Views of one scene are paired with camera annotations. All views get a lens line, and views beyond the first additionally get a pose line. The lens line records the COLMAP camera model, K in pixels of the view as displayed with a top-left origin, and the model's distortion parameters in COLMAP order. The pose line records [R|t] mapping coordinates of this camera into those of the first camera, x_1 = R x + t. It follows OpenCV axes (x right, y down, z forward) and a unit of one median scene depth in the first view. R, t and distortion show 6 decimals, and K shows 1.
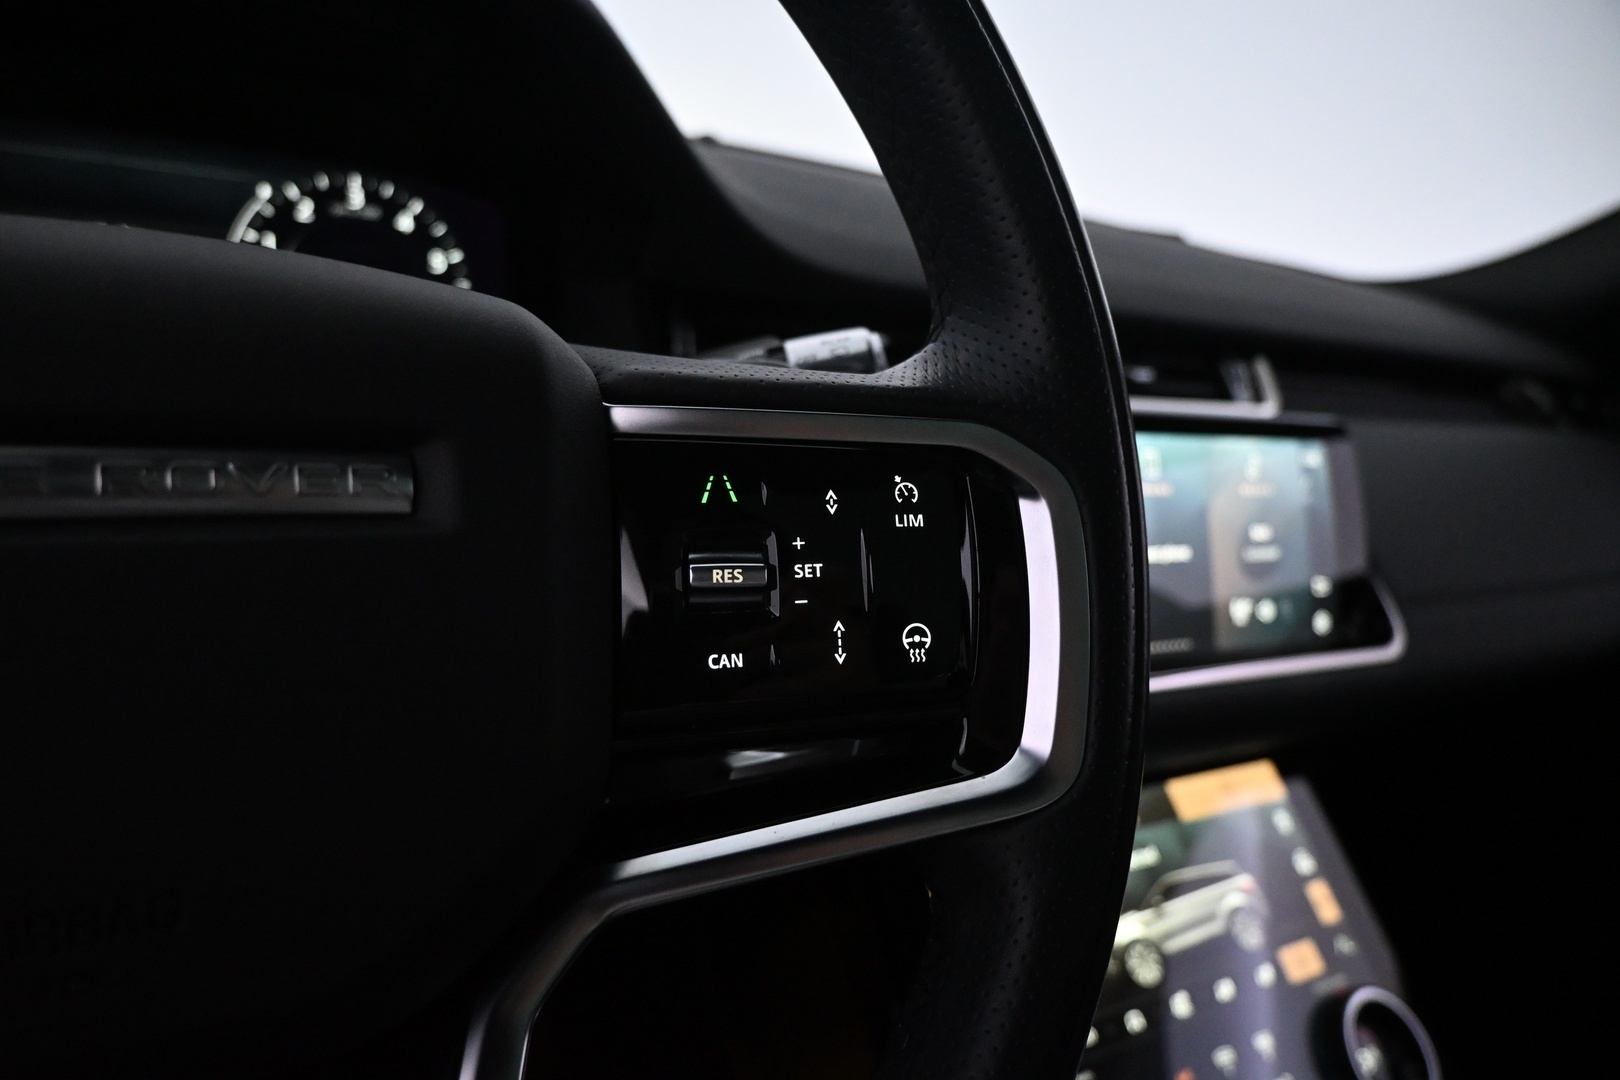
lens RADIAL K [[1082.3, 0, 810.0], [0, 1082.3, 540.0], [0, 0, 1]] dist [-0.009169, -0.000991]
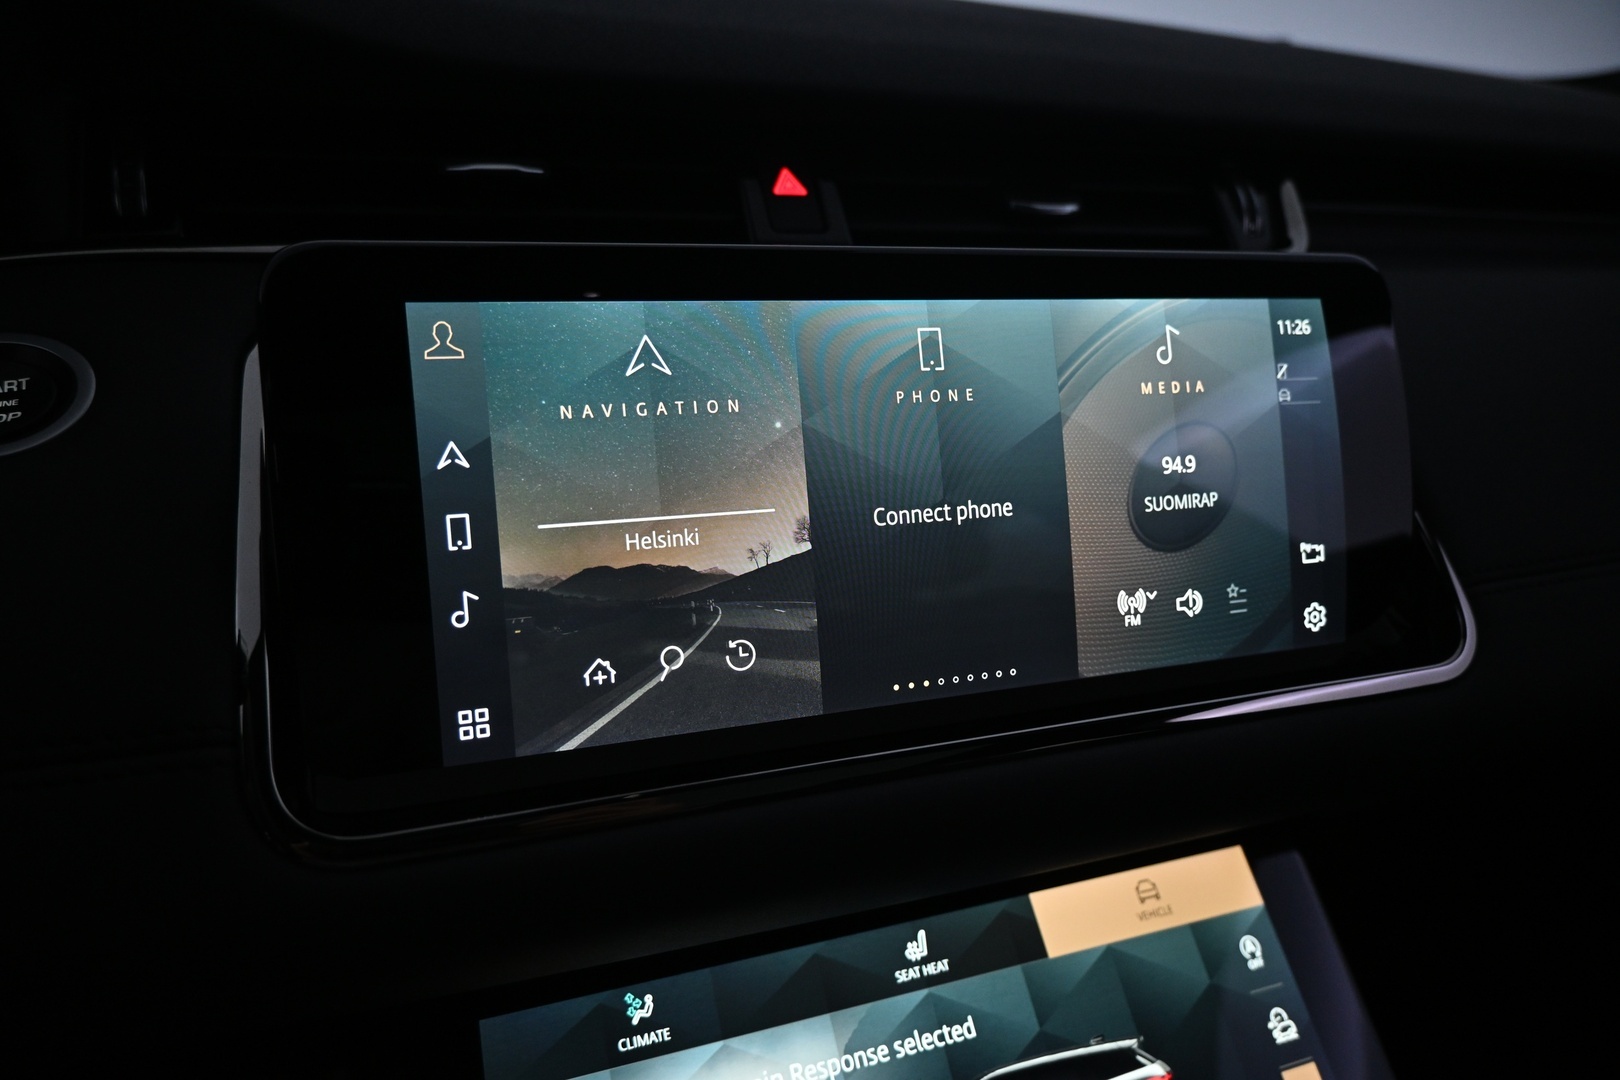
lens RADIAL K [[1082.3, 0, 810.0], [0, 1082.3, 540.0], [0, 0, 1]] dist [-0.009169, -0.000991]
pose [[0.981874, -0.021217, -0.188344, 0.349542], [0.034499, 0.997121, 0.067521, -0.012036], [0.186369, -0.072794, 0.979779, 0.437382]]
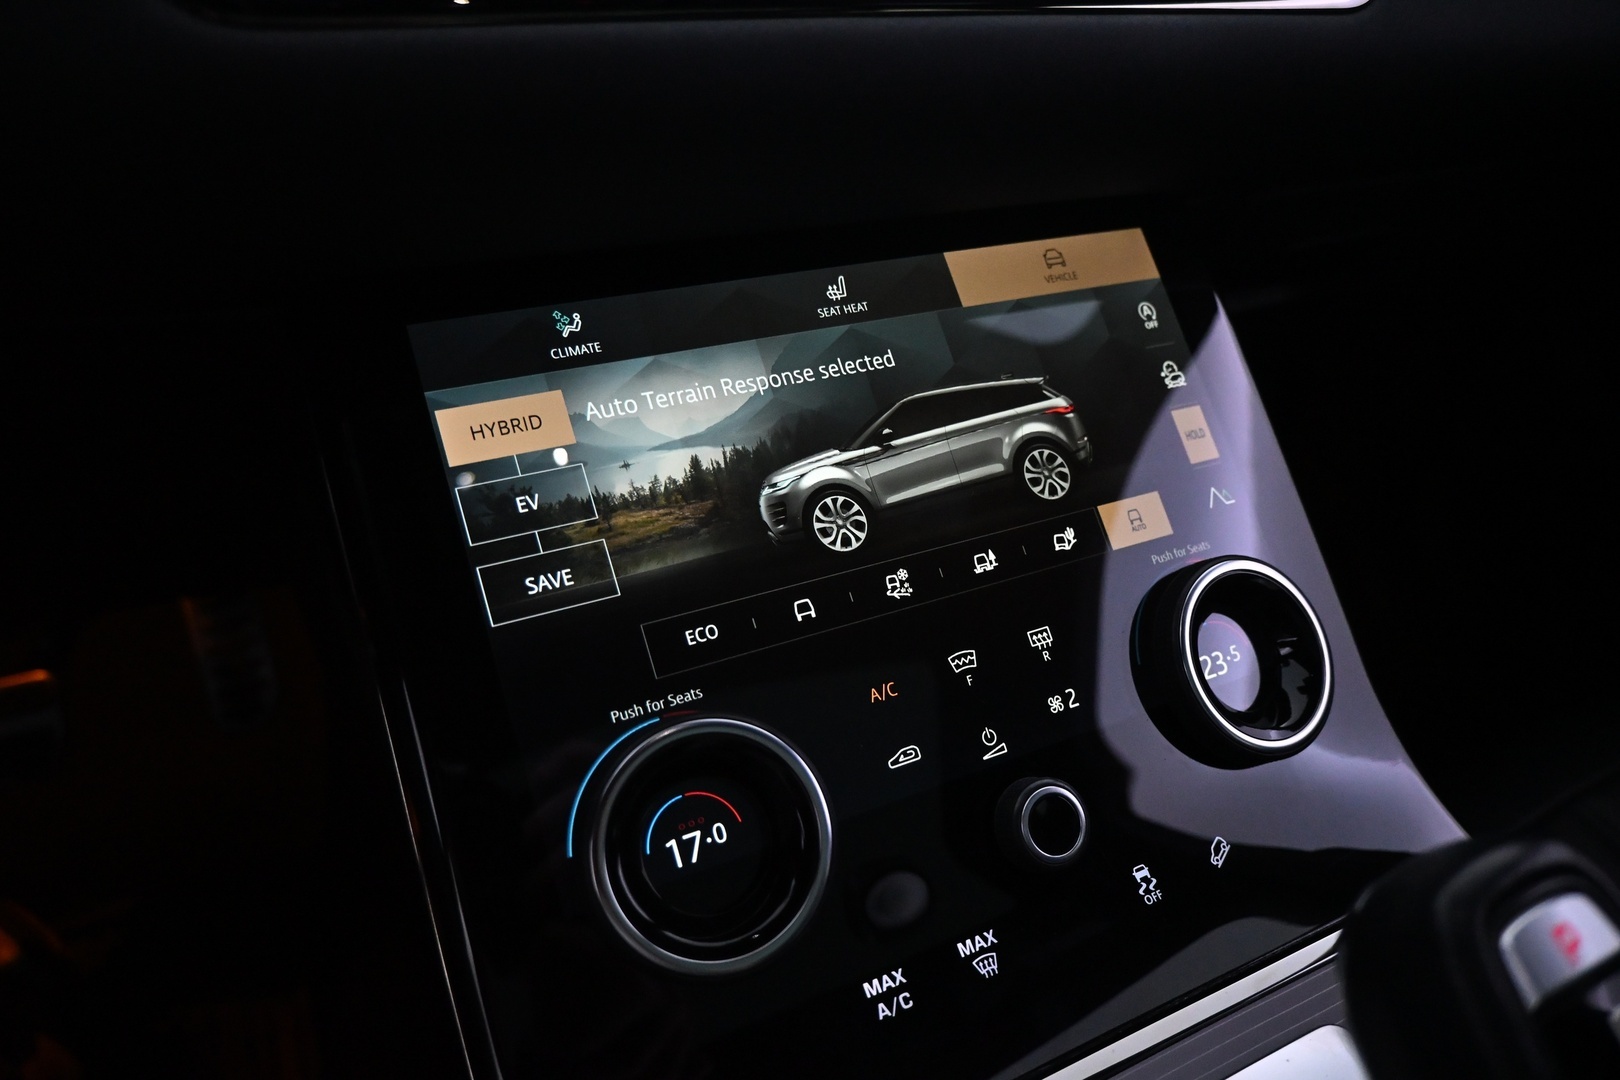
lens RADIAL K [[1082.3, 0, 810.0], [0, 1082.3, 540.0], [0, 0, 1]] dist [-0.009169, -0.000991]
pose [[0.996060, -0.022890, -0.085673, 0.324026], [0.049887, 0.943377, 0.327950, 0.187787], [0.073315, -0.330932, 0.940802, 0.394236]]
